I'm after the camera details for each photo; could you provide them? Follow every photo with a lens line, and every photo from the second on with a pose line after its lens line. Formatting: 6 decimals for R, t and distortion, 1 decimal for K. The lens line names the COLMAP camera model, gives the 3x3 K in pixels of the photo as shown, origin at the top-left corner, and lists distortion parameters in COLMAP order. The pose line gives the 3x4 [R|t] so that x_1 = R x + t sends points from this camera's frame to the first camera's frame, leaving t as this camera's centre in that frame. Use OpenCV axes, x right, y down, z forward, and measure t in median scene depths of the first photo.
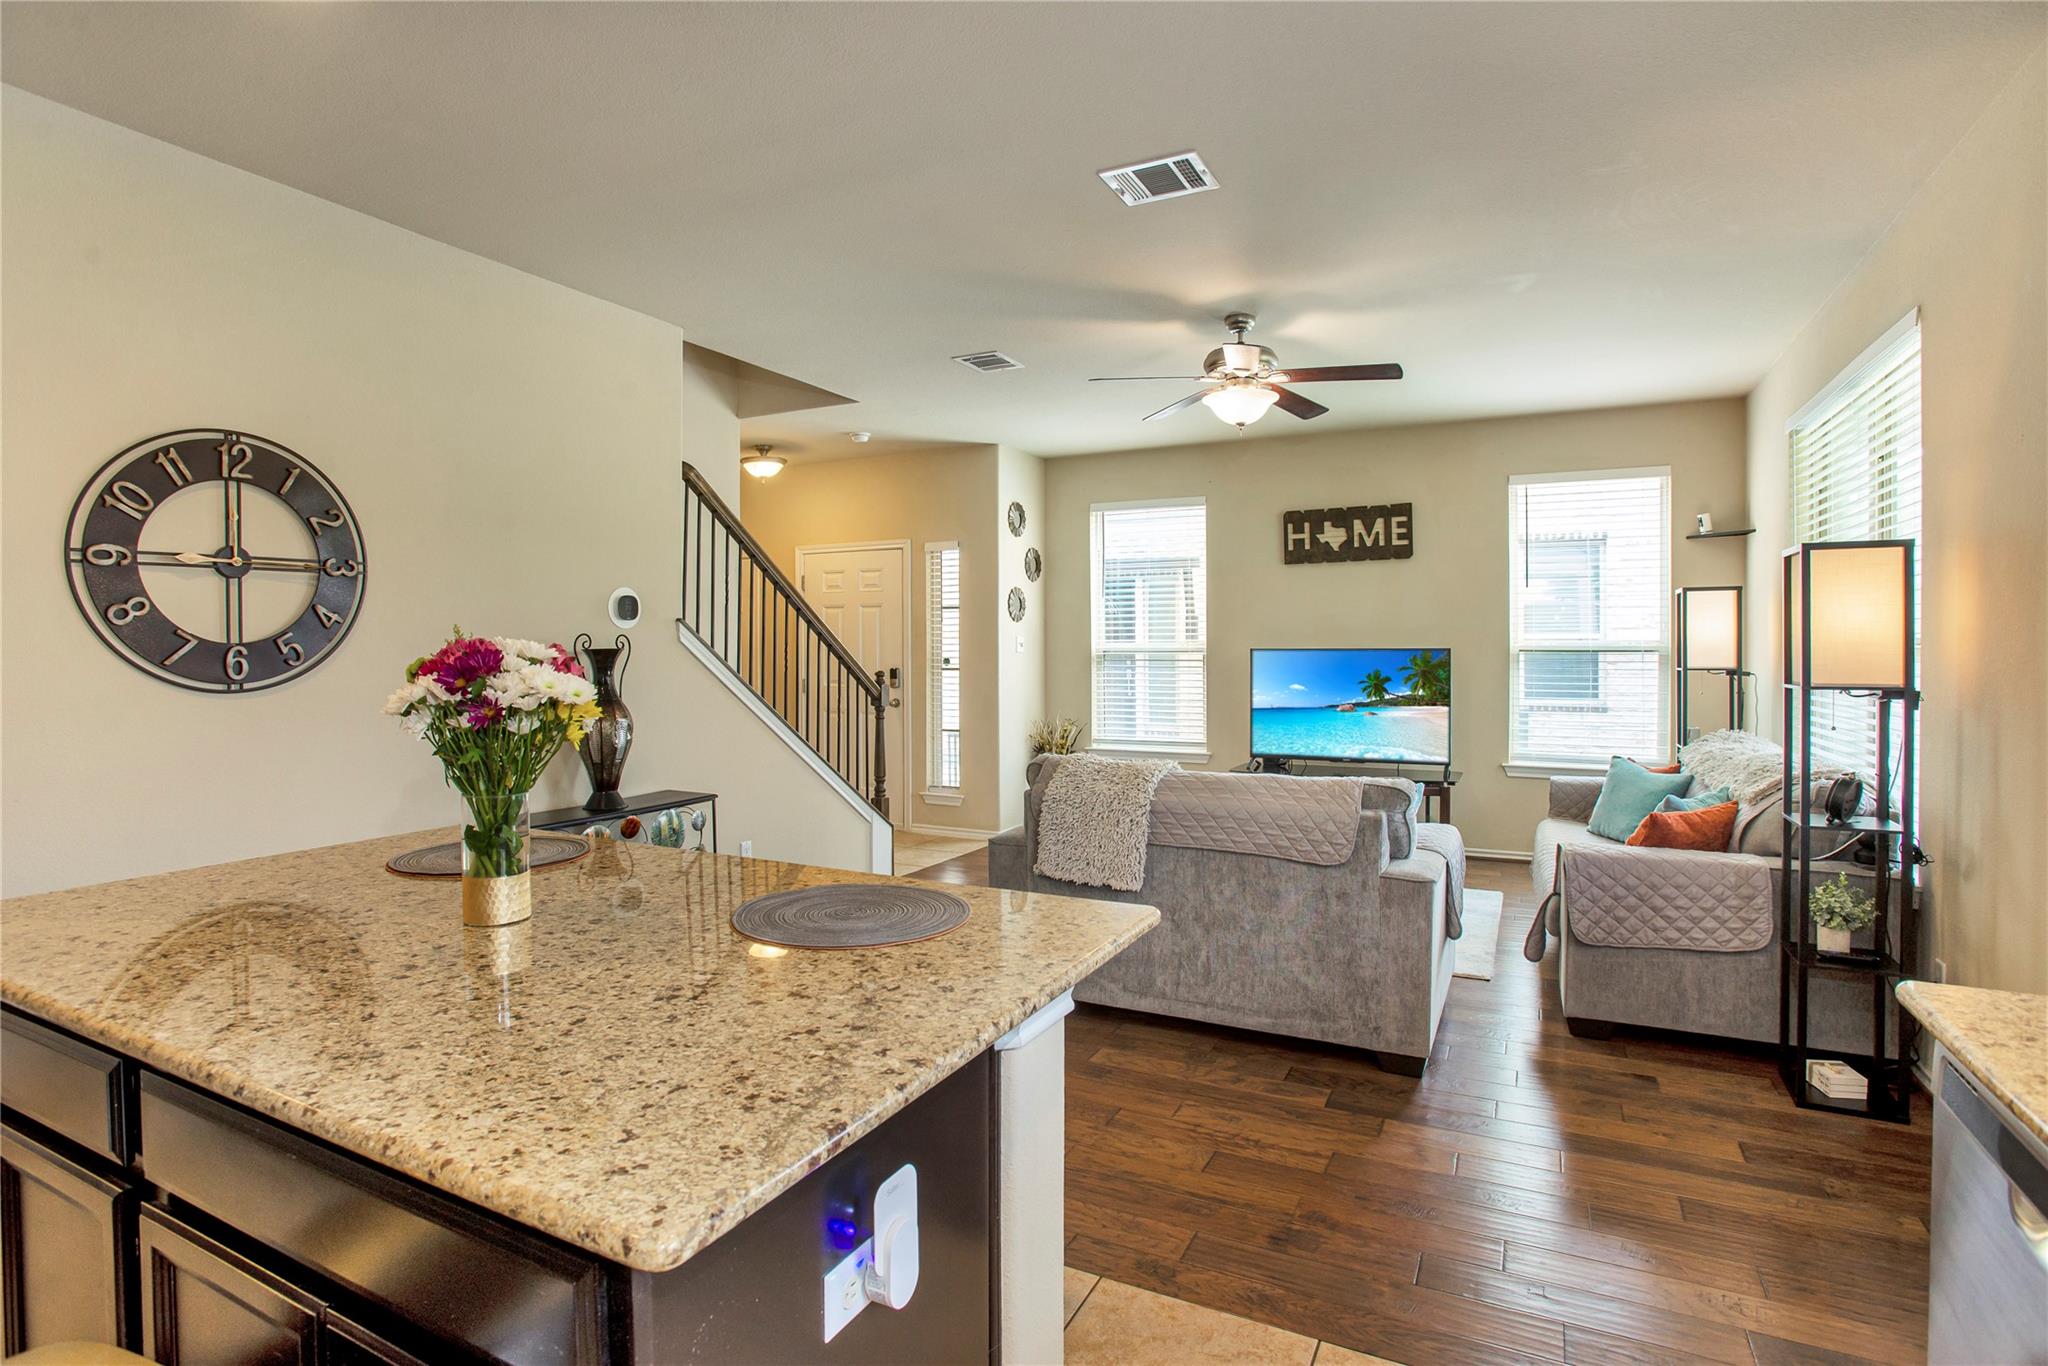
lens RADIAL K [[1024.7, 0, 1043.0], [0, 1024.7, 657.0], [0, 0, 1]] dist [-0.048212, 0.018327]
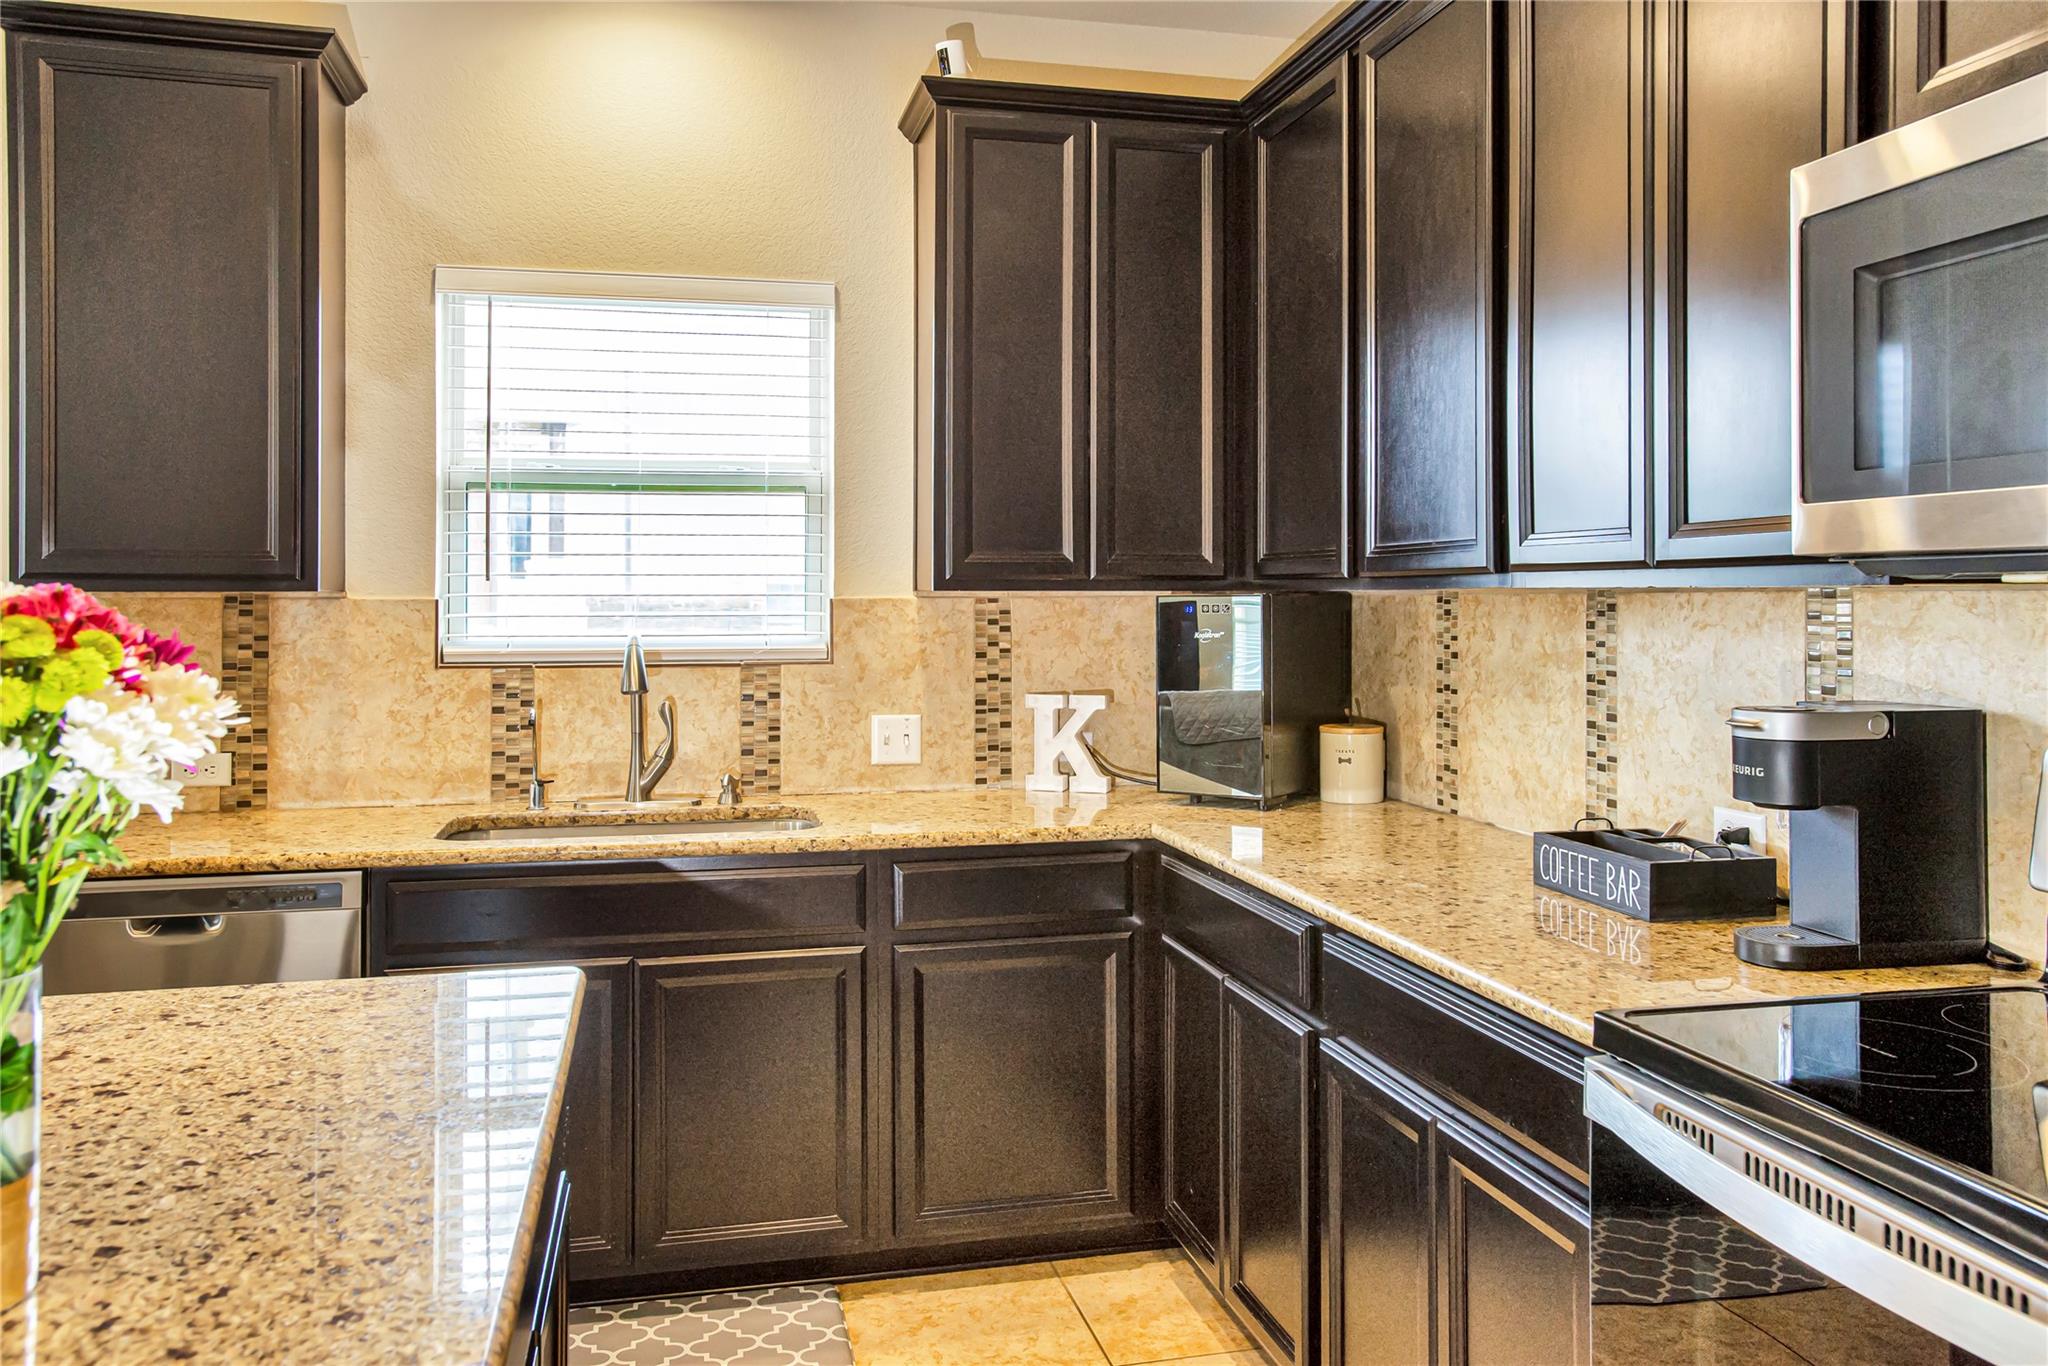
lens RADIAL K [[1547.7, 0, 1038.1], [0, 1547.7, 594.2], [0, 0, 1]] dist [0.030961, -0.001644]
pose [[-0.650508, 0.007094, 0.759467, -0.767841], [0.013536, 0.999906, 0.002255, -0.002633], [-0.759379, 0.011747, -0.650542, 0.575341]]
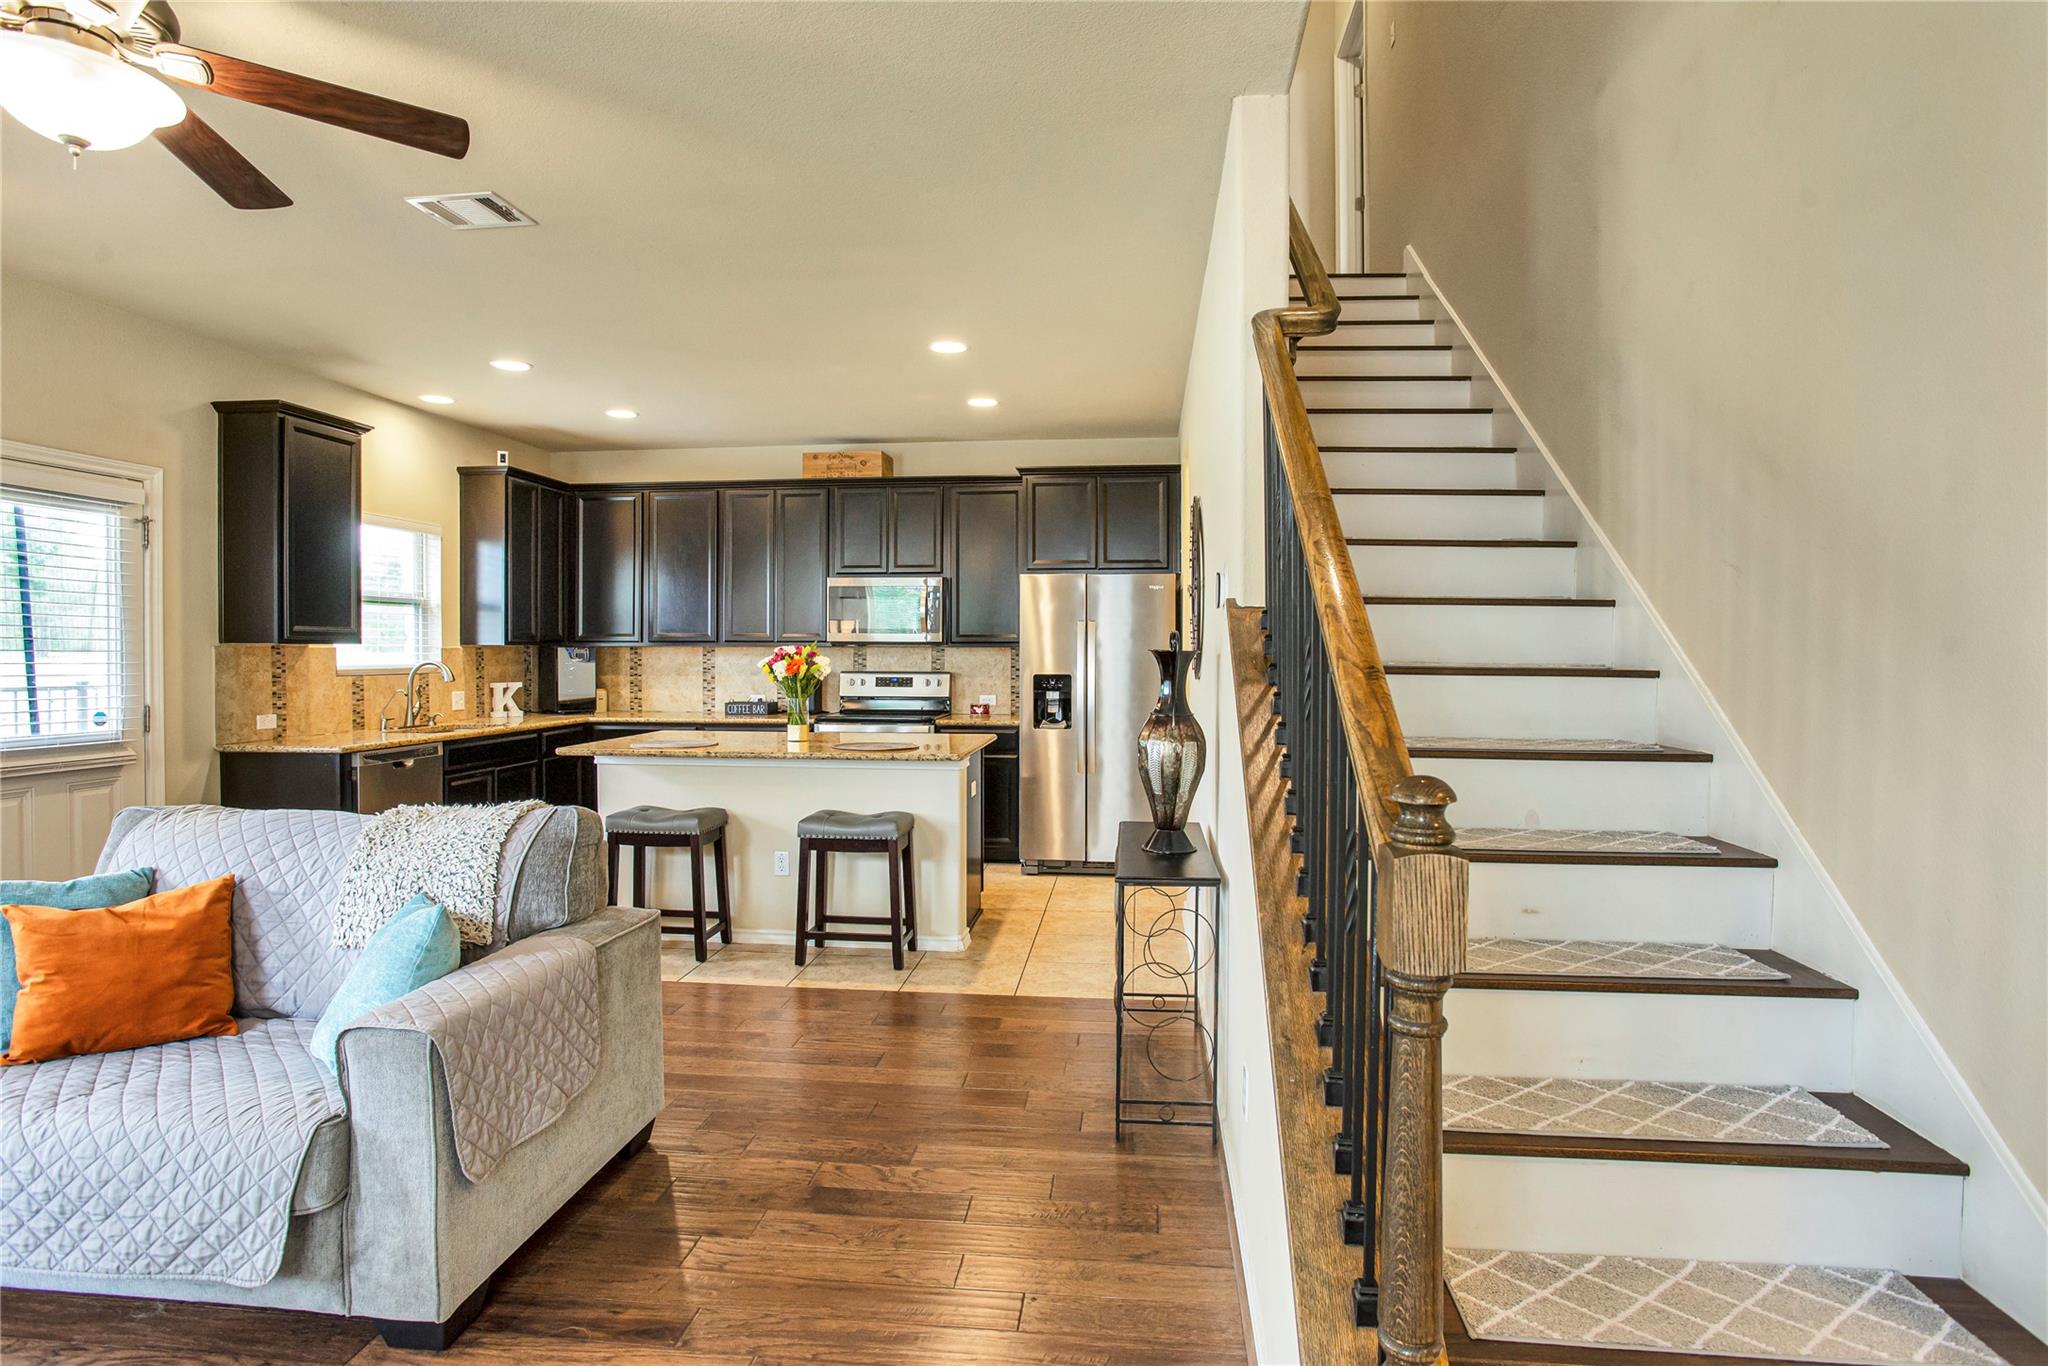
lens RADIAL K [[1126.8, 0, 1010.6], [0, 1126.8, 651.2], [0, 0, 1]] dist [-0.007630, 0.014436]
pose [[-0.935354, 0.002280, -0.353704, 0.018324], [-0.004229, 0.999836, 0.017628, -0.037623], [0.353686, 0.017985, -0.935191, 2.536532]]
